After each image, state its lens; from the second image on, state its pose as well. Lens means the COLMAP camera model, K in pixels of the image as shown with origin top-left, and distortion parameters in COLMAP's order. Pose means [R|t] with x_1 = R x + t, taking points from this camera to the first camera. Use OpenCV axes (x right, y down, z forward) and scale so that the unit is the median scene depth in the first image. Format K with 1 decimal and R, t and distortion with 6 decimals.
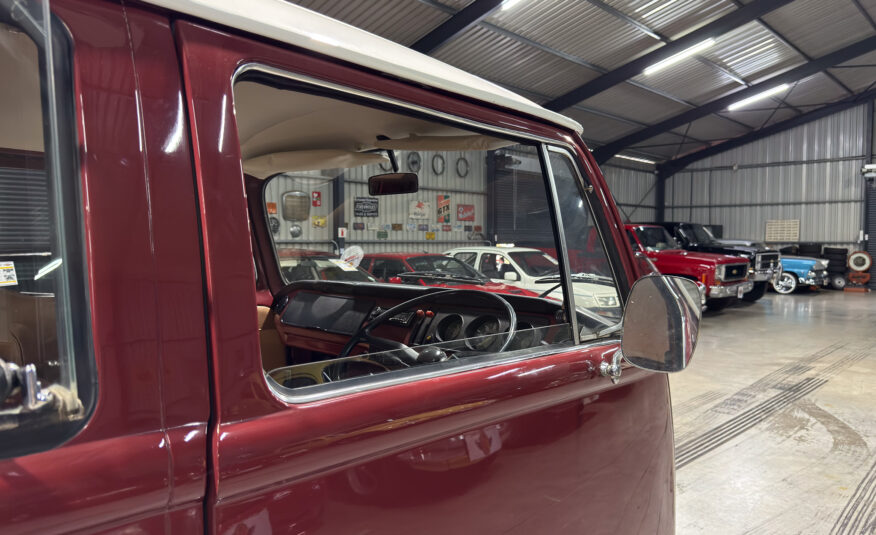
lens RADIAL K [[622.9, 0, 436.0], [0, 622.9, 268.0], [0, 0, 1]] dist [0.061706, -0.075904]
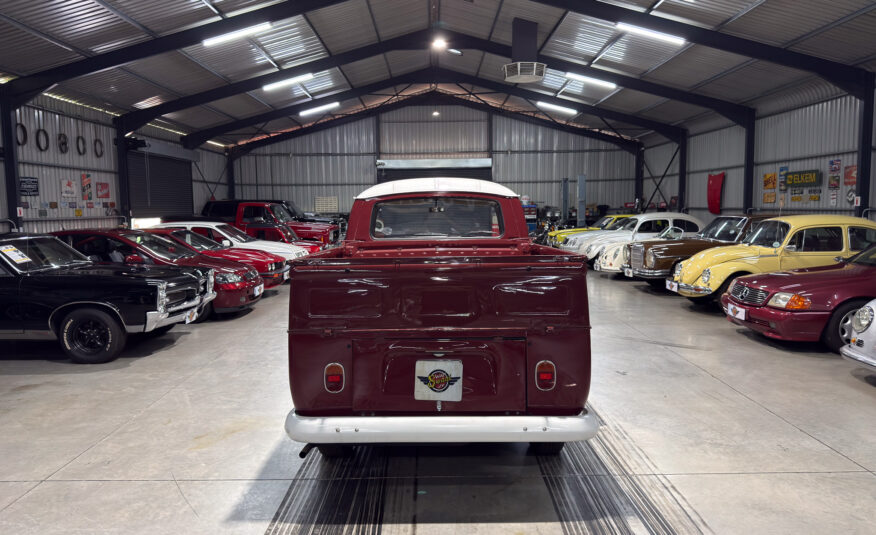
lens RADIAL K [[639.0, 0, 427.7], [0, 639.0, 265.3], [0, 0, 1]] dist [0.085420, -0.112100]
pose [[0.726992, -0.072714, 0.682785, -0.313640], [0.042364, 0.997233, 0.061095, -0.004155], [-0.685338, -0.015490, 0.728060, -0.201510]]
